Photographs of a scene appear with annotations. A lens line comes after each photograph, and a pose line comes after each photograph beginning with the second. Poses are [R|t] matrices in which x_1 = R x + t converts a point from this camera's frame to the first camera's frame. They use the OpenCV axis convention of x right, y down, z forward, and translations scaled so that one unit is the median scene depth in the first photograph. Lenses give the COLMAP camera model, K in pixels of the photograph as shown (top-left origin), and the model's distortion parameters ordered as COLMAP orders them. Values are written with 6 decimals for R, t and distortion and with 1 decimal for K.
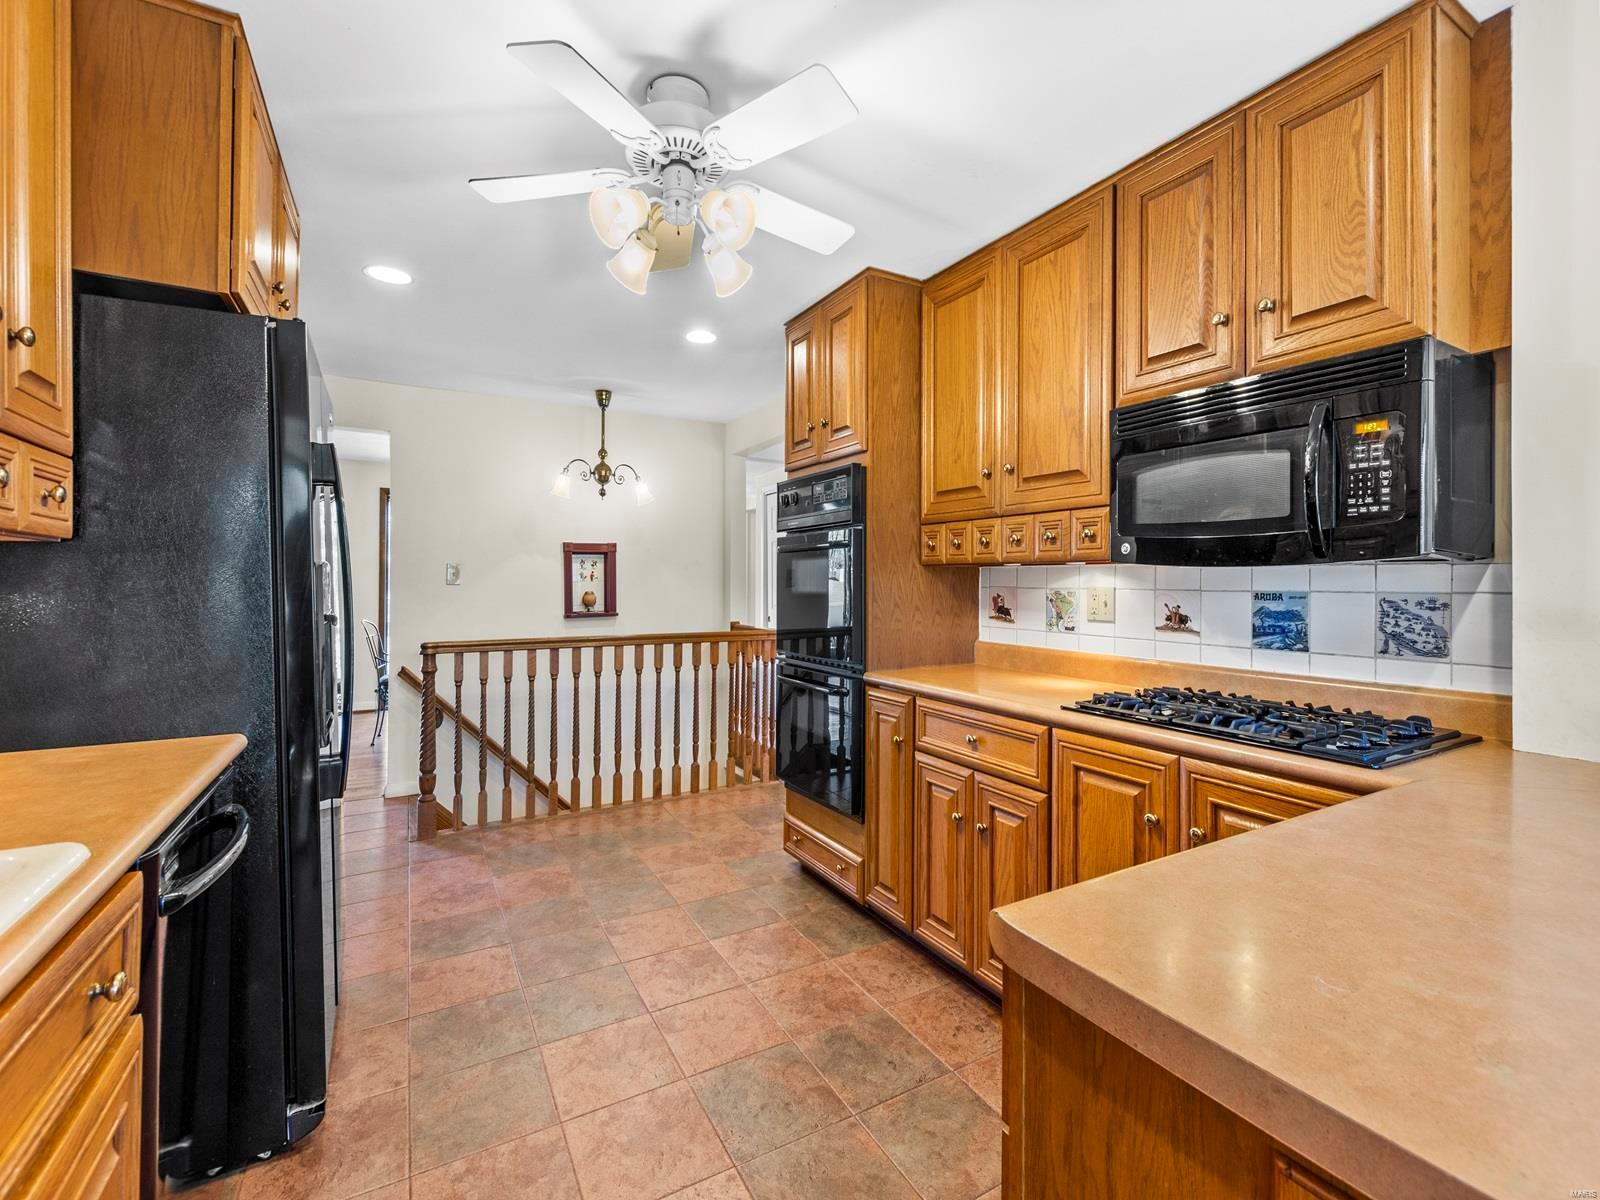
lens RADIAL K [[699.2, 0, 798.7], [0, 699.2, 577.0], [0, 0, 1]] dist [0.000968, -0.000013]
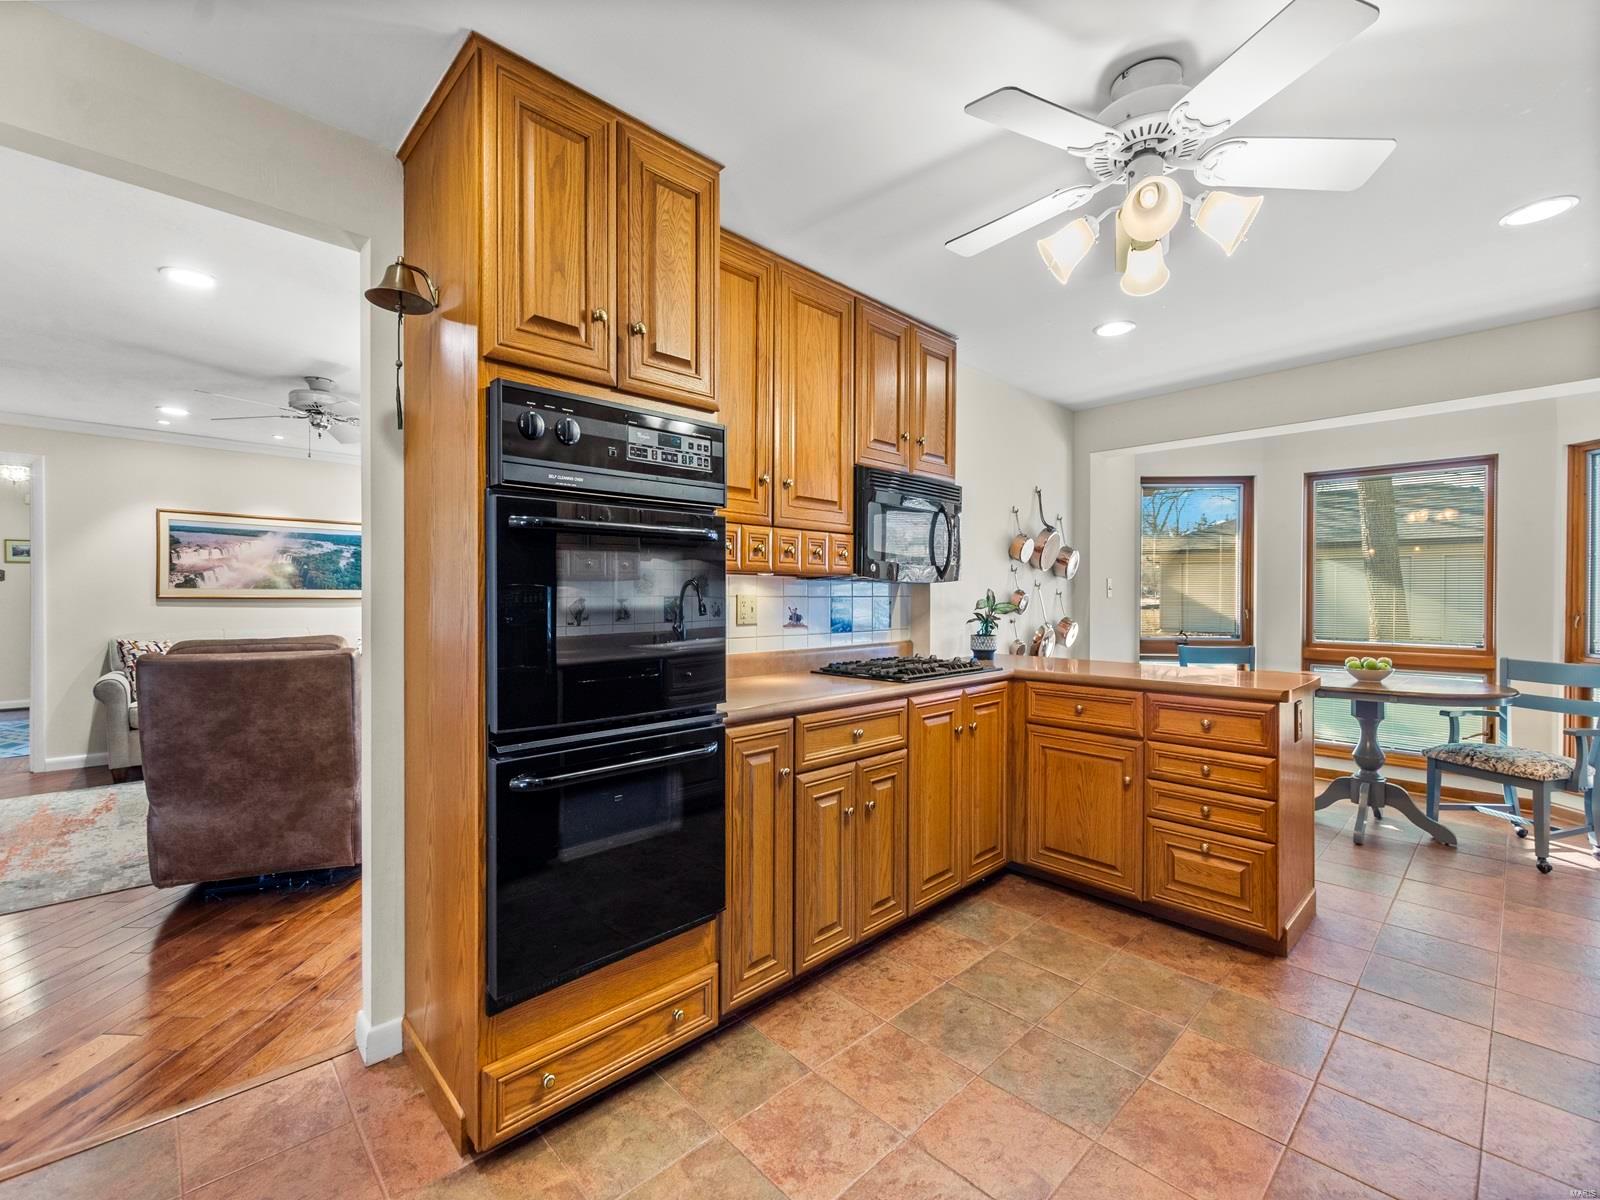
lens RADIAL K [[699.2, 0, 797.5], [0, 699.2, 597.1], [0, 0, 1]] dist [0.000968, -0.000013]
pose [[-0.252409, -0.009340, 0.967576, -0.740201], [-0.011741, 0.999909, 0.006589, 0.009903], [-0.967549, -0.009697, -0.252496, 1.275844]]
